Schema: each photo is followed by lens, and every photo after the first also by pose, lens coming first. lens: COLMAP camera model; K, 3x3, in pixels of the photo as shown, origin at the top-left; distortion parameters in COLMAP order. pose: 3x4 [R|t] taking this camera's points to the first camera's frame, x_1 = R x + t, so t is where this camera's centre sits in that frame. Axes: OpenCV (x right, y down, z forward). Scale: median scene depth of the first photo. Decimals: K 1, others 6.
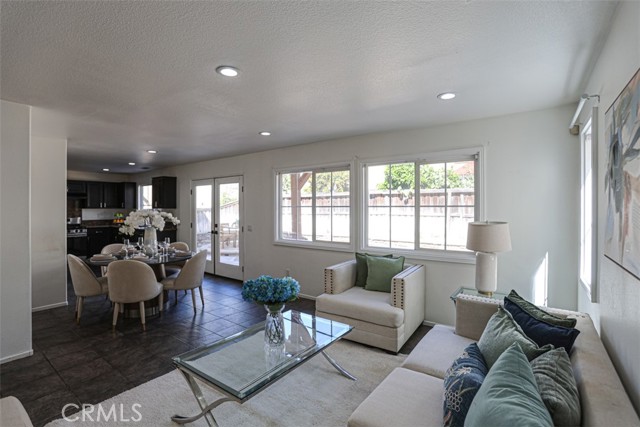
lens RADIAL K [[307.1, 0, 322.6], [0, 307.1, 211.0], [0, 0, 1]] dist [-0.030480, 0.003040]
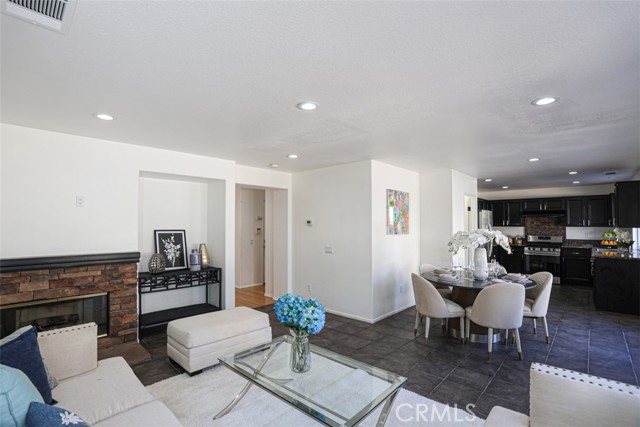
lens RADIAL K [[307.1, 0, 311.0], [0, 307.1, 221.5], [0, 0, 1]] dist [-0.030480, 0.003040]
pose [[-0.142458, -0.012285, -0.989725, 0.287569], [-0.009925, 0.999890, -0.010982, -0.007362], [0.989751, 0.008258, -0.142564, 0.424461]]
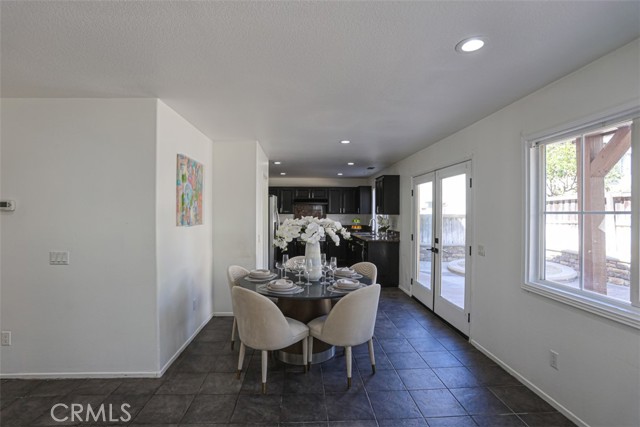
lens RADIAL K [[307.1, 0, 317.2], [0, 307.1, 217.6], [0, 0, 1]] dist [-0.030480, 0.003040]
pose [[0.628548, 0.014978, -0.777626, 0.010346], [-0.012519, 0.999880, 0.009140, -0.005756], [0.777670, 0.003990, 0.628660, 0.371178]]
